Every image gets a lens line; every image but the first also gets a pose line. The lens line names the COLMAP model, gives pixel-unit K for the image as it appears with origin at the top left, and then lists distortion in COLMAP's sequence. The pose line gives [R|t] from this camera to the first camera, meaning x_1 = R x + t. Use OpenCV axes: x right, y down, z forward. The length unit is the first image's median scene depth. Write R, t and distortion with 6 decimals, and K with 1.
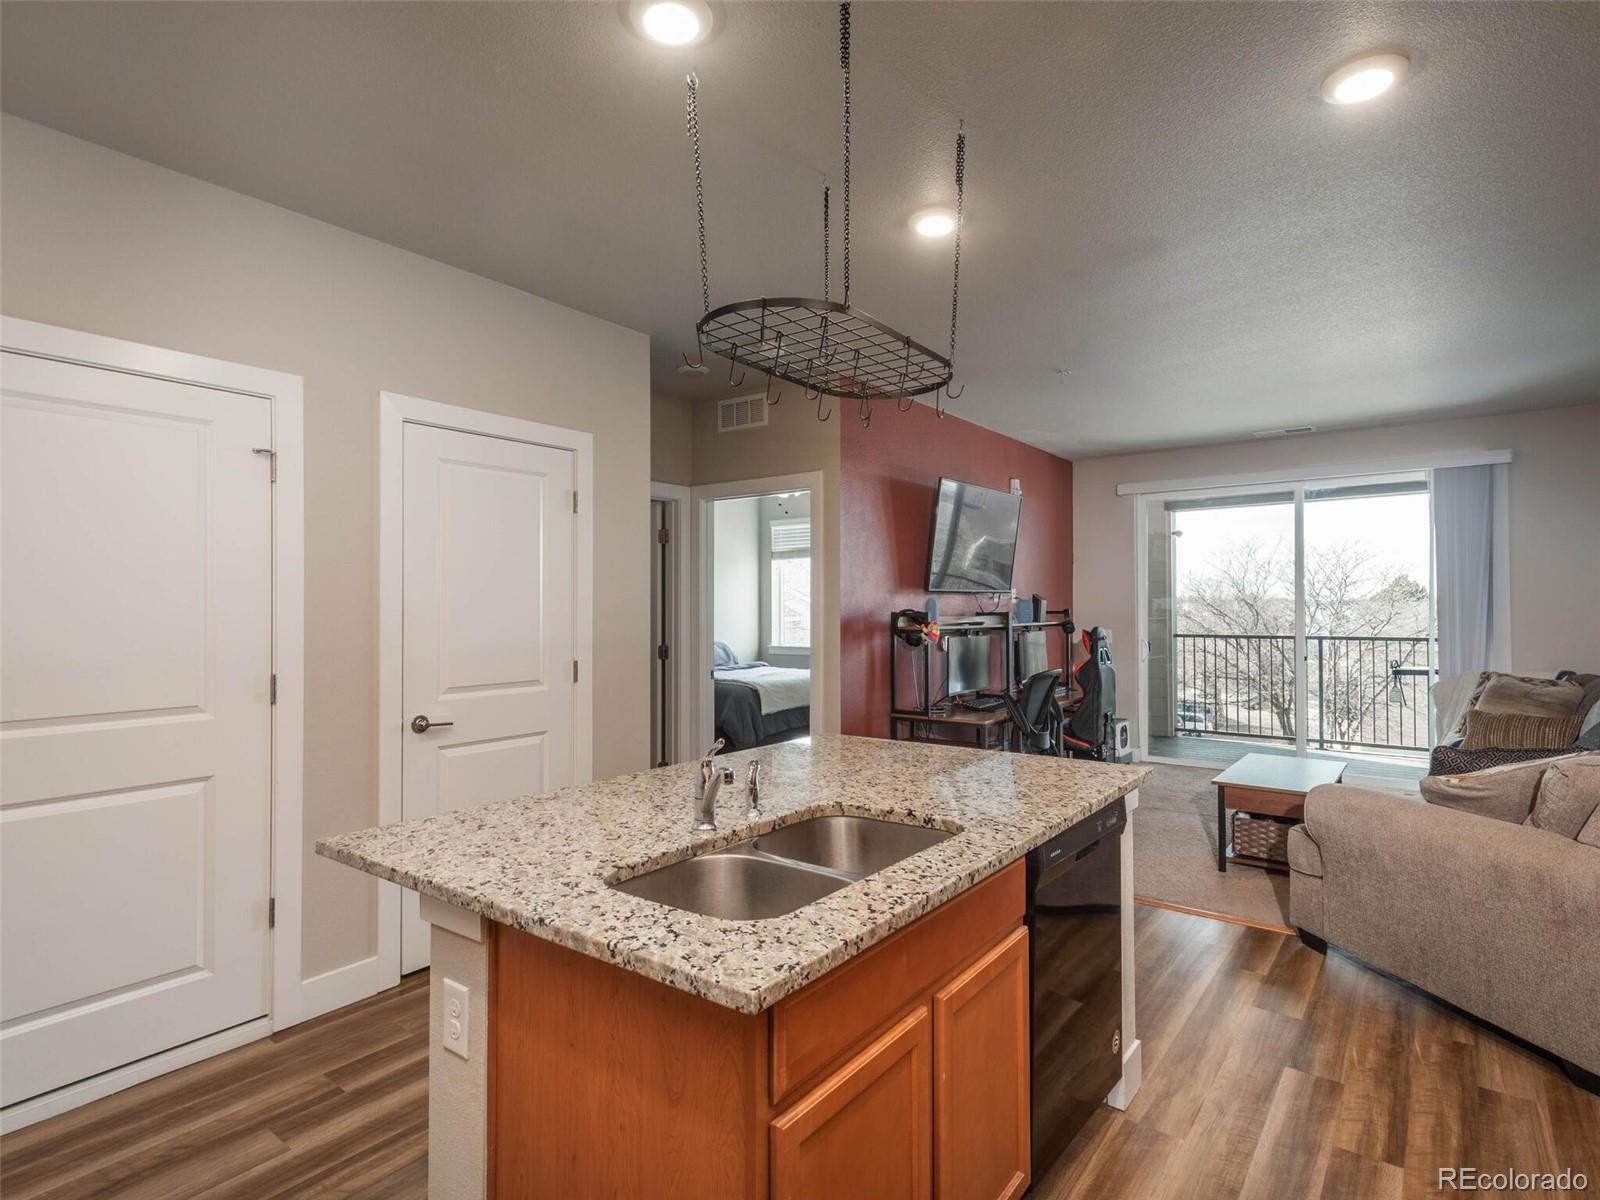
lens RADIAL K [[837.0, 0, 798.5], [0, 837.0, 604.7], [0, 0, 1]] dist [0.019041, -0.009102]
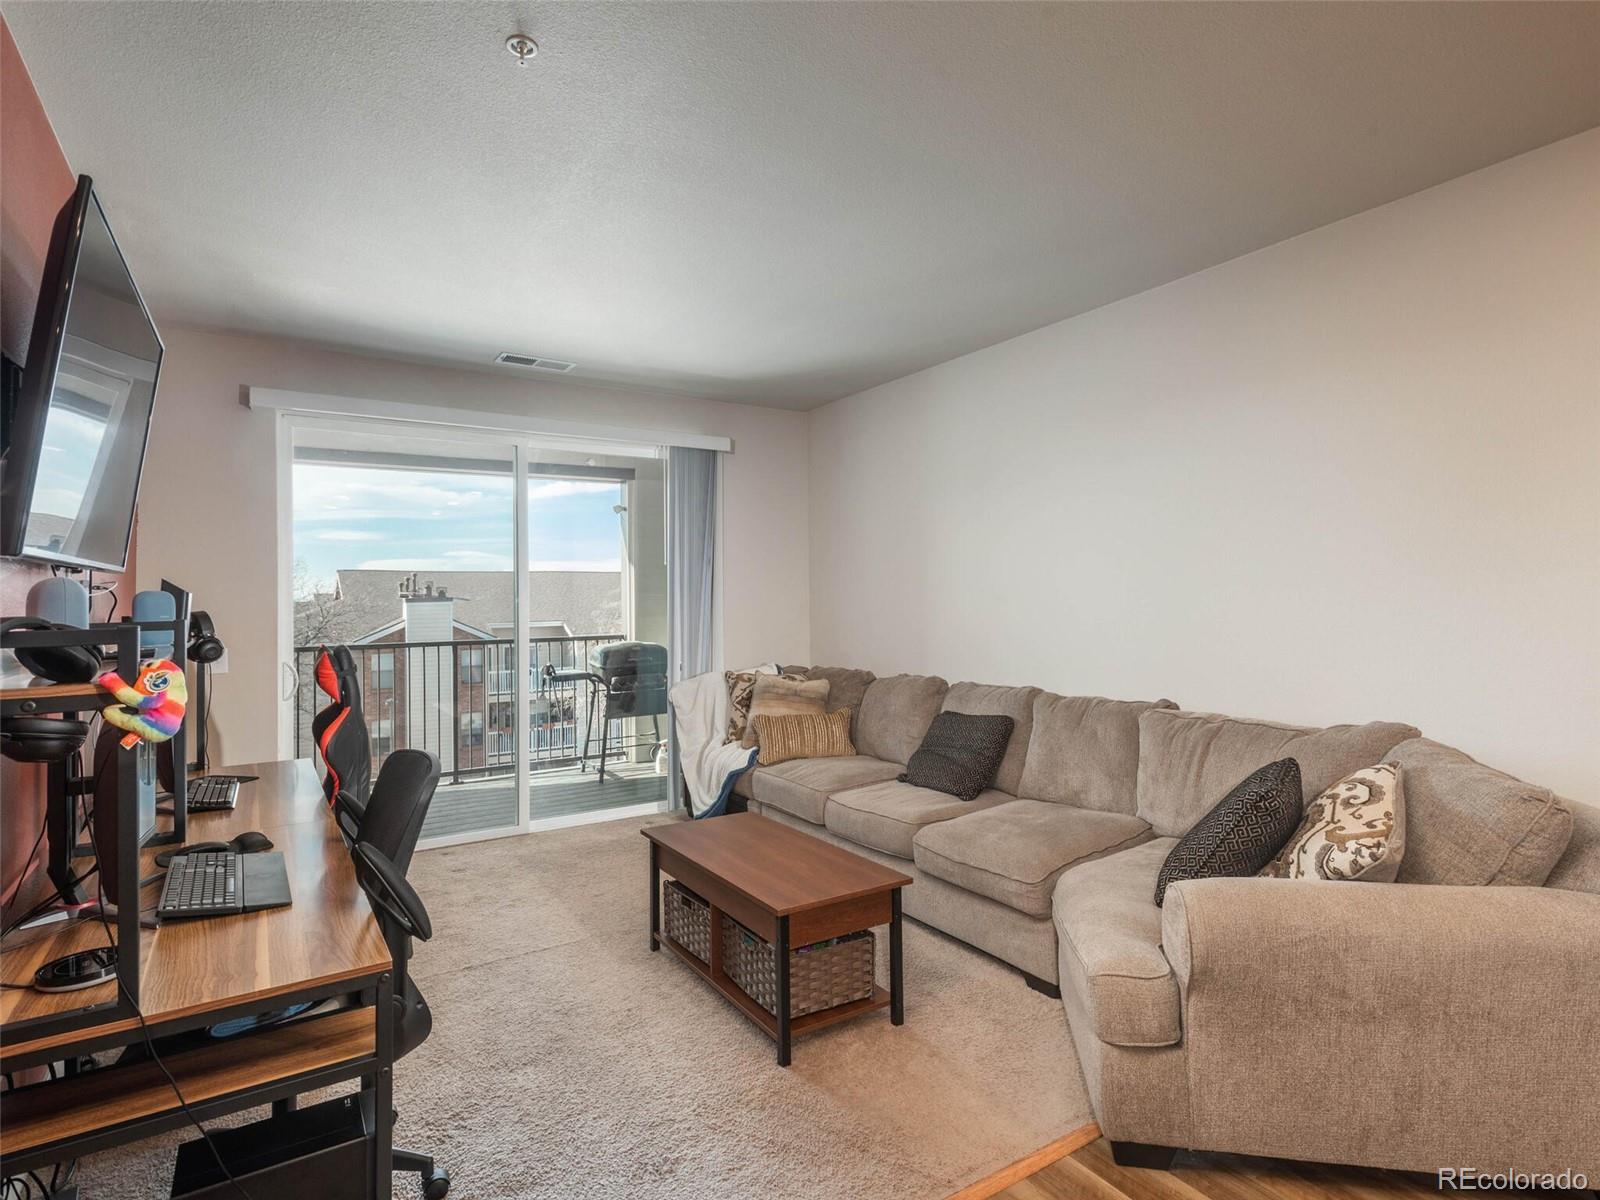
lens RADIAL K [[837.0, 0, 796.2], [0, 837.0, 591.8], [0, 0, 1]] dist [0.019041, -0.009102]
pose [[0.344245, 0.006693, 0.938856, -0.025758], [0.008583, 0.999910, -0.010275, 0.001931], [-0.938841, 0.011595, 0.344156, 0.675085]]
